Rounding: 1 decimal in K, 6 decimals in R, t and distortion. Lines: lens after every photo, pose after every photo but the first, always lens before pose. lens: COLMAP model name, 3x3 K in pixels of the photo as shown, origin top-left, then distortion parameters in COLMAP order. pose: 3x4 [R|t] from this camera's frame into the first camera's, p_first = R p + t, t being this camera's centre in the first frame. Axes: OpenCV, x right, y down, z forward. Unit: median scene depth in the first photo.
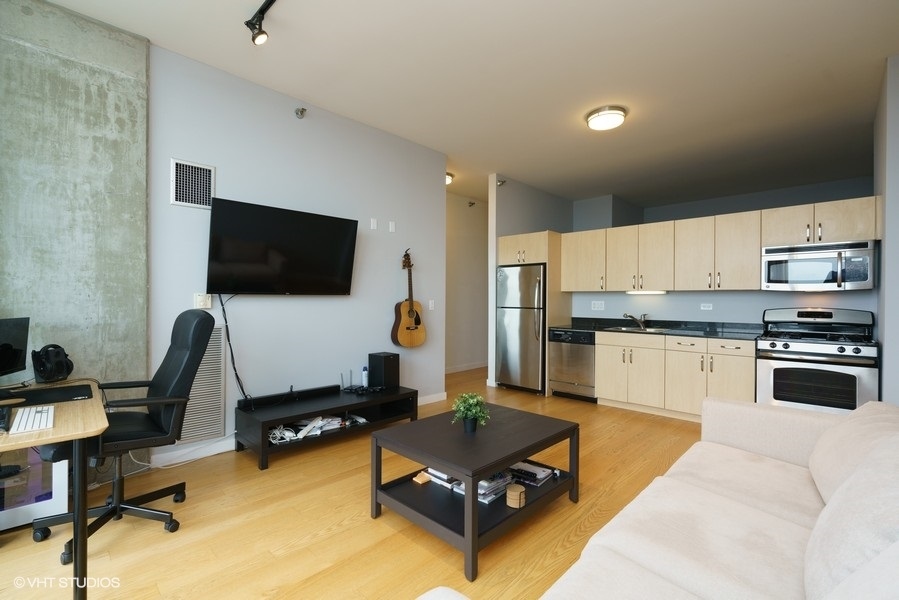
lens RADIAL K [[409.9, 0, 452.3], [0, 409.9, 304.1], [0, 0, 1]] dist [-0.000085, -0.000031]
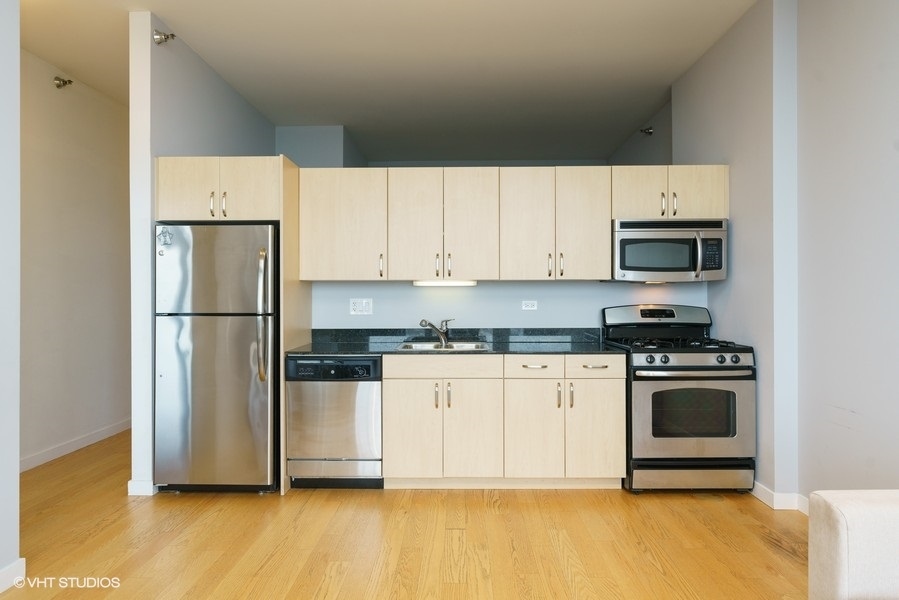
lens RADIAL K [[543.5, 0, 449.4], [0, 543.5, 297.9], [0, 0, 1]] dist [-0.000895, 0.000767]
pose [[0.733844, -0.005607, 0.679294, -0.064190], [0.015046, 0.999855, -0.008001, -0.000570], [-0.679151, 0.016092, 0.733822, 0.400864]]
